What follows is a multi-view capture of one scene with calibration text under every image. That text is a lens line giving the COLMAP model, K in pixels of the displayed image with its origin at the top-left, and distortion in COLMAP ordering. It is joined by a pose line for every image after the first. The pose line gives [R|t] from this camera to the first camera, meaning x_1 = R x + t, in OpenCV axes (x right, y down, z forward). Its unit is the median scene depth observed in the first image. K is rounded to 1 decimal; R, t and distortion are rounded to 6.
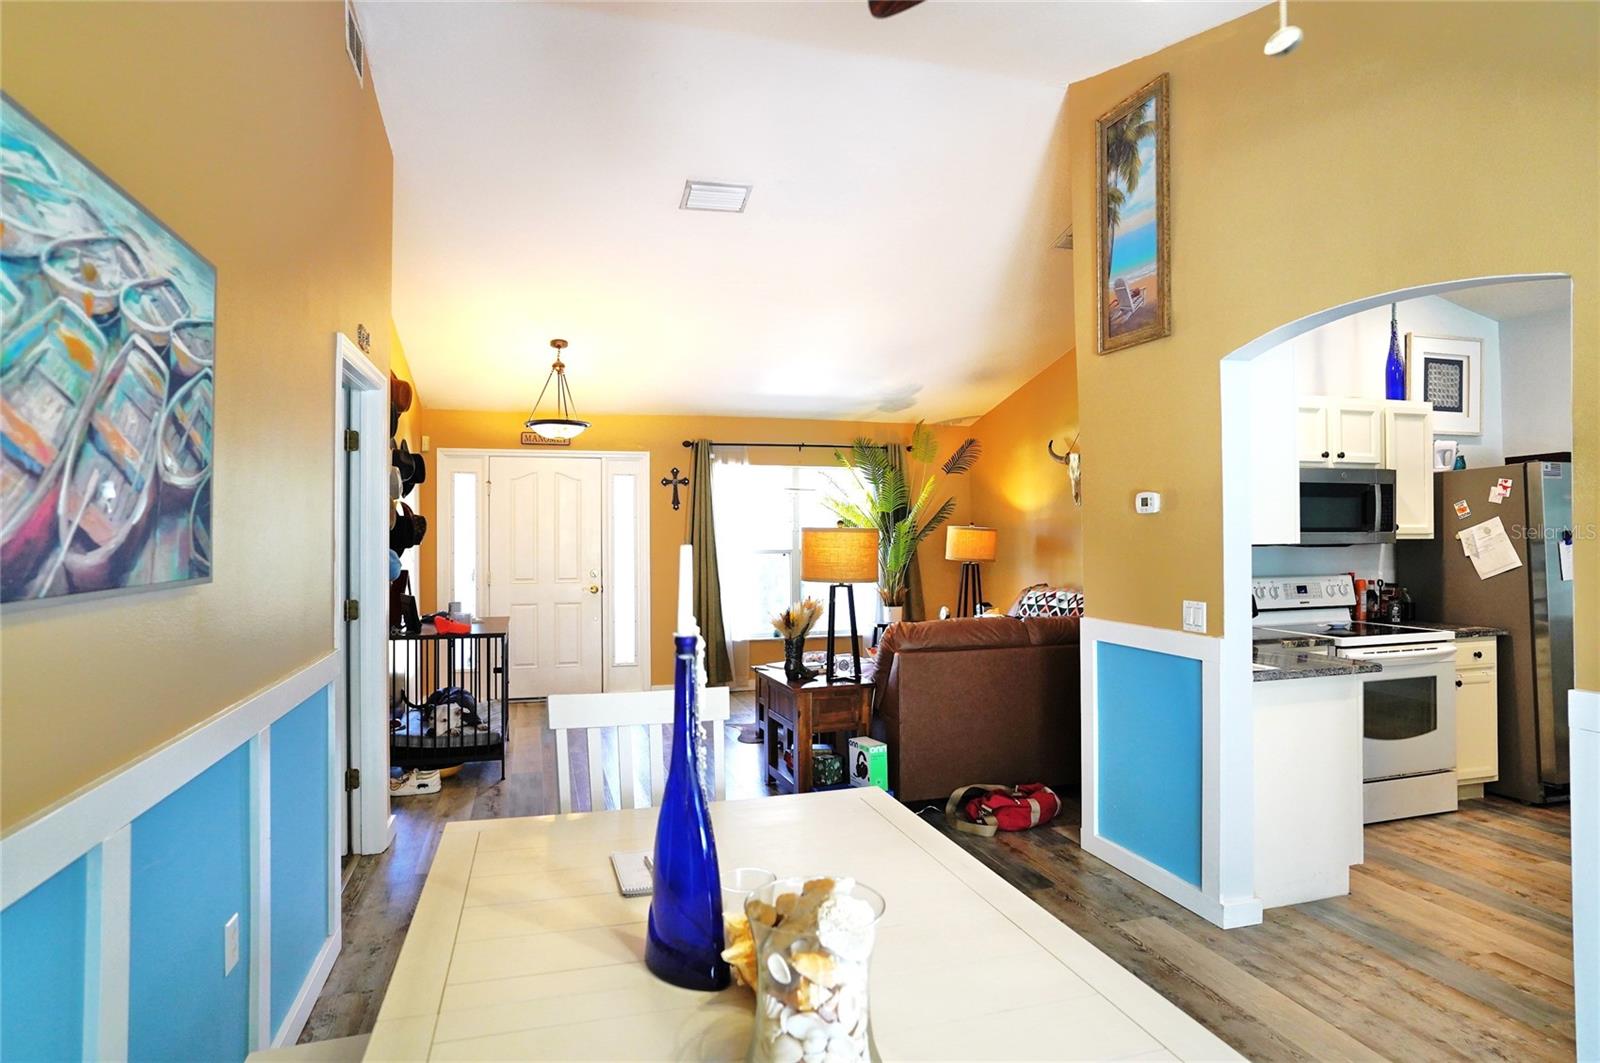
lens RADIAL K [[865.1, 0, 784.2], [0, 865.1, 523.3], [0, 0, 1]] dist [-0.055656, 0.033897]
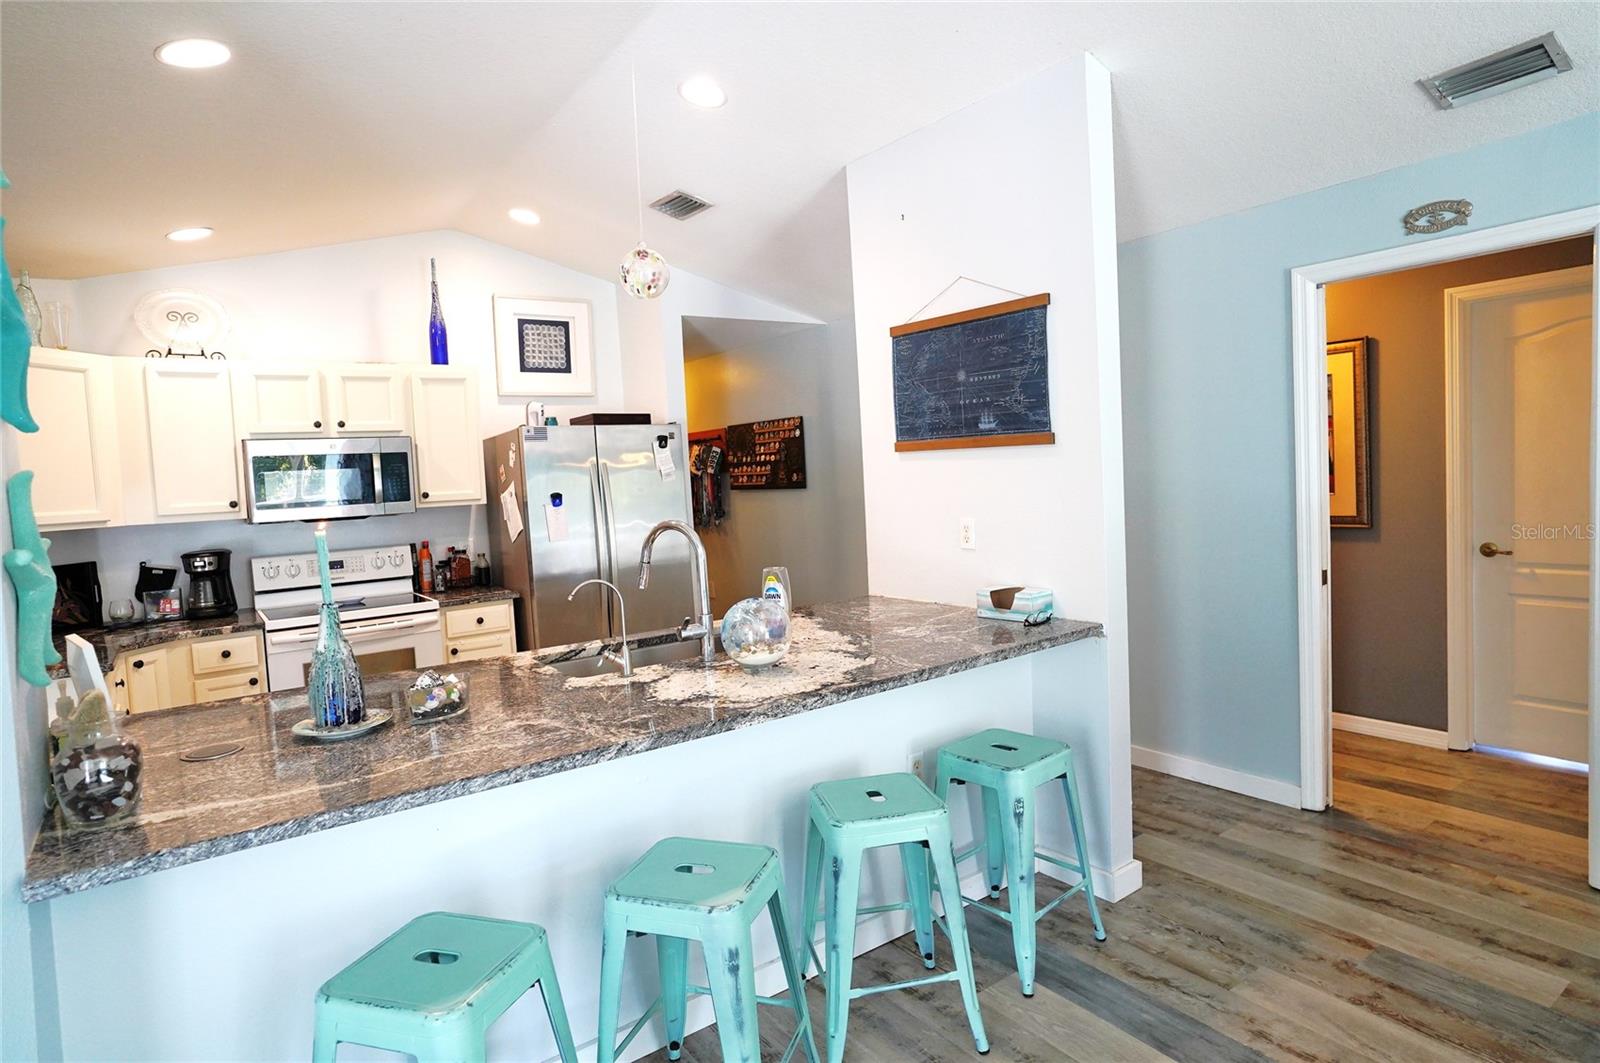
lens RADIAL K [[865.1, 0, 789.8], [0, 865.1, 524.5], [0, 0, 1]] dist [-0.055656, 0.033897]
pose [[0.946421, -0.061746, 0.316978, 0.836455], [0.042425, 0.996817, 0.067505, -0.011201], [-0.320137, -0.050441, 0.946028, -0.075990]]
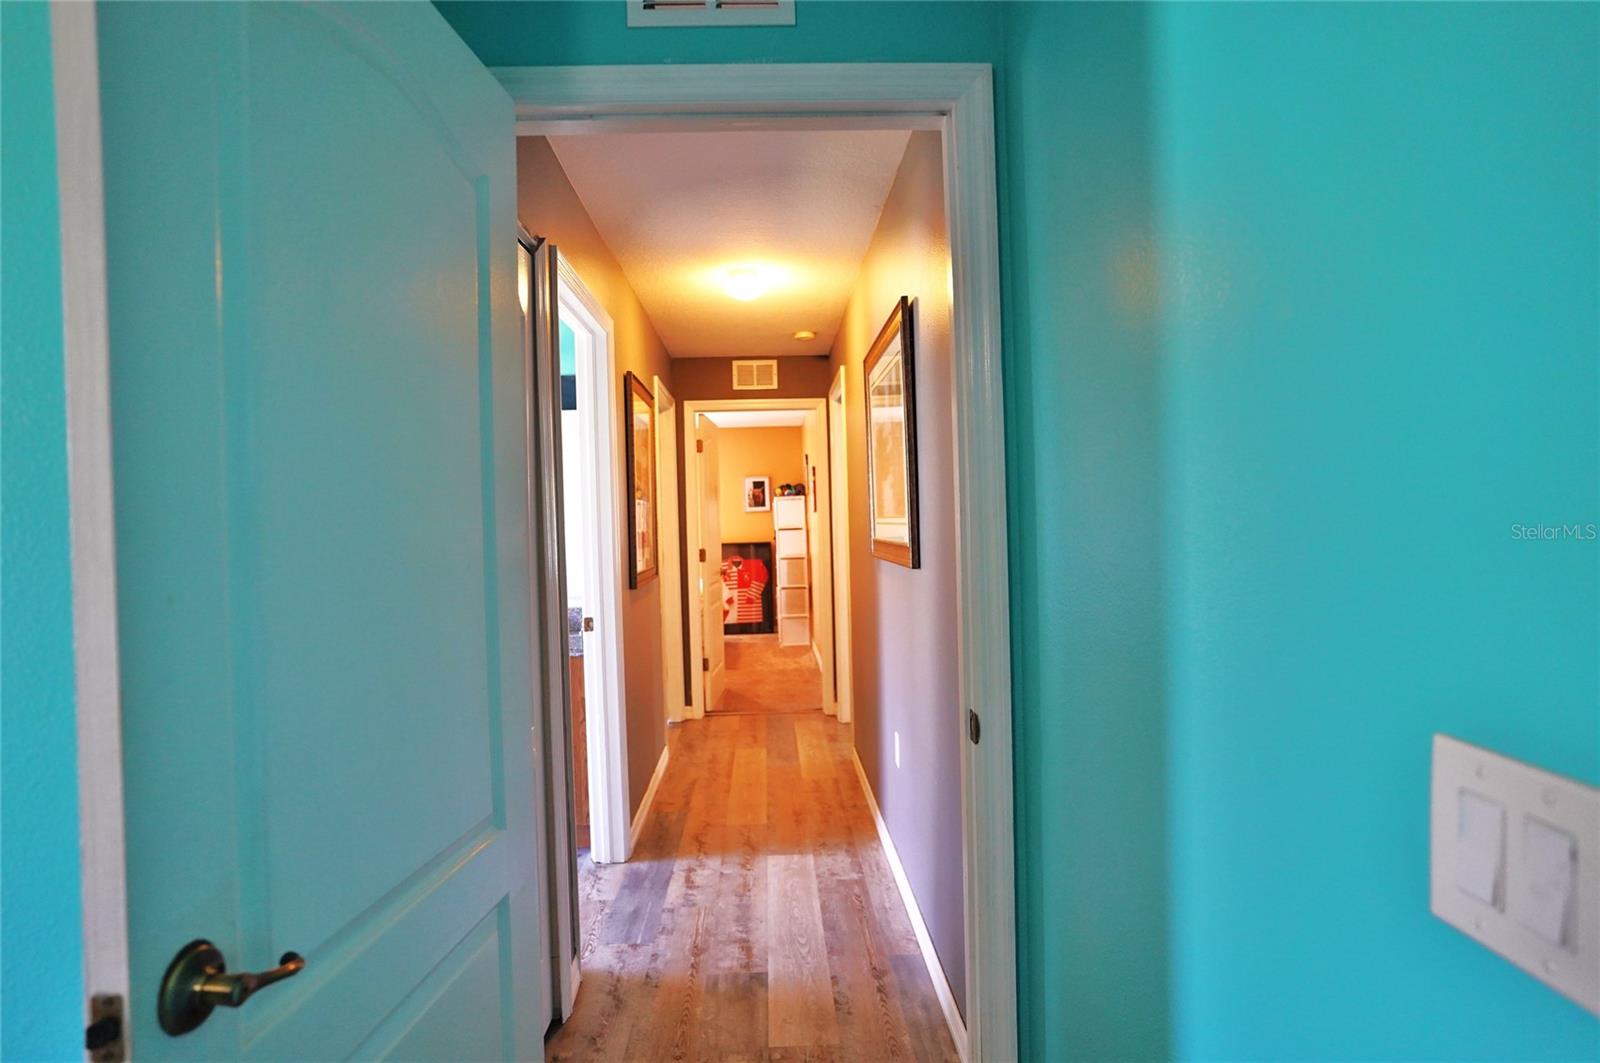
lens RADIAL K [[865.1, 0, 799.4], [0, 865.1, 532.4], [0, 0, 1]] dist [-0.055656, 0.033897]
pose [[-0.968320, 0.031333, 0.247737, 1.327828], [0.033862, 0.999409, 0.005956, 0.029615], [-0.247404, 0.014156, -0.968809, 1.540636]]
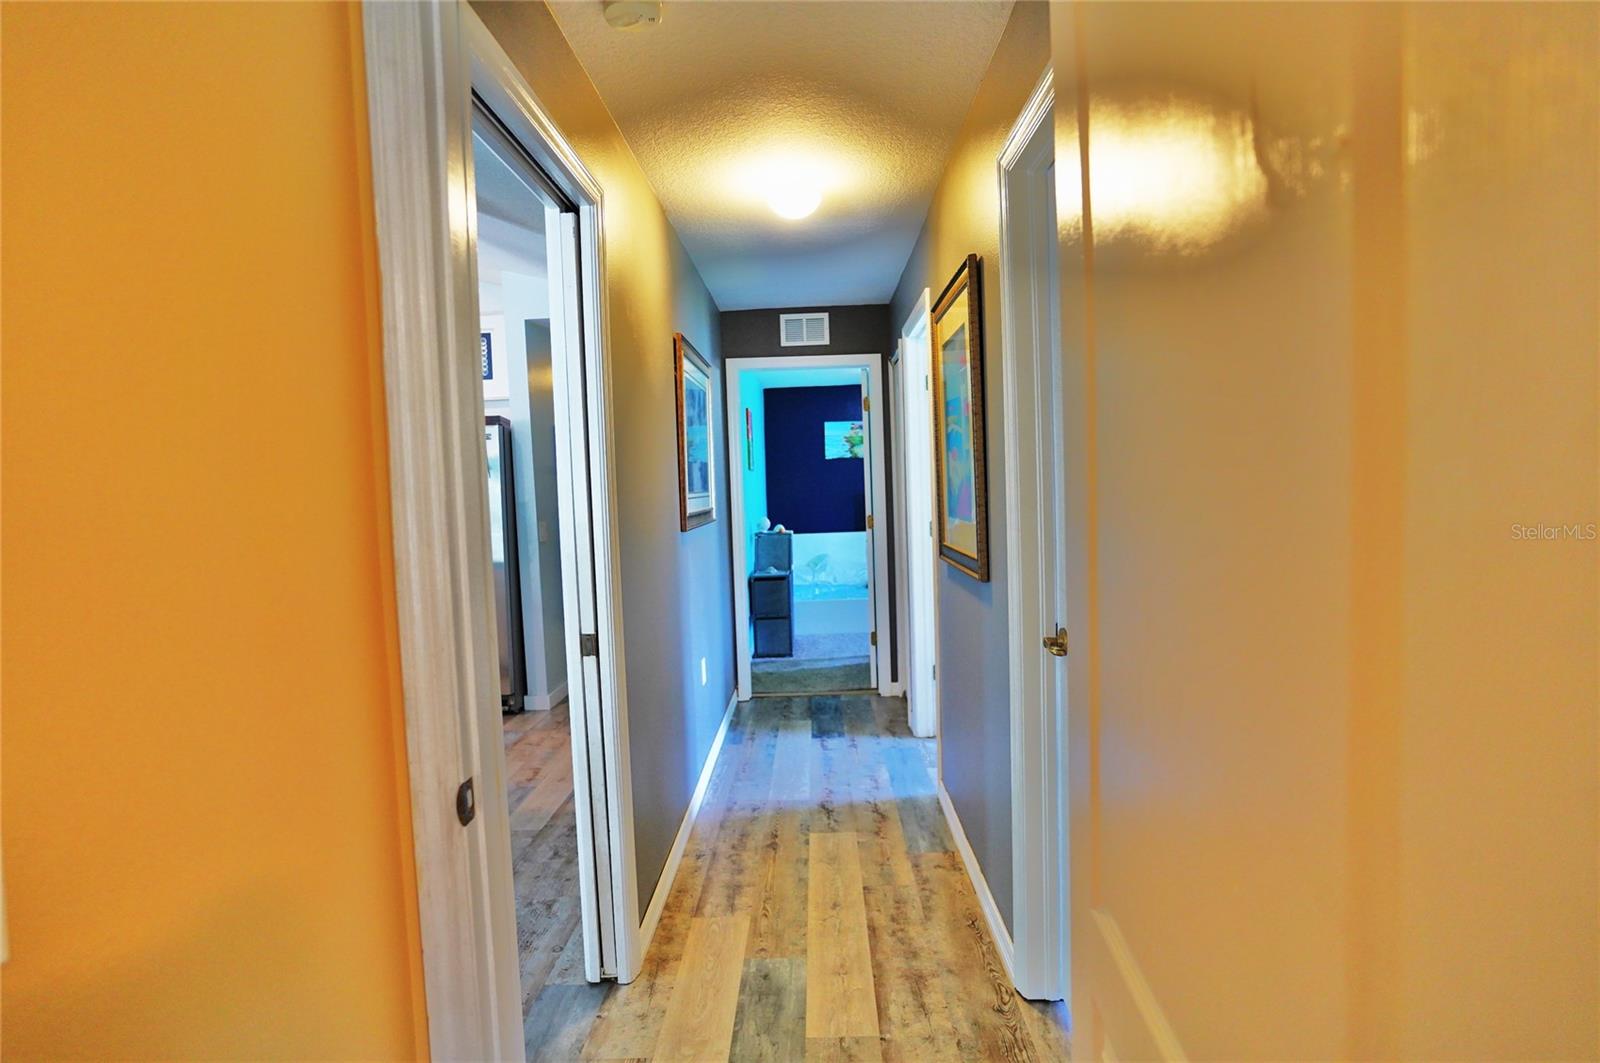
lens RADIAL K [[865.1, 0, 794.6], [0, 865.1, 530.2], [0, 0, 1]] dist [-0.055656, 0.033897]
pose [[0.950865, -0.010157, -0.309439, 1.798994], [0.031082, 0.997544, 0.062768, 0.010533], [0.308041, -0.069302, 0.948846, 0.037573]]
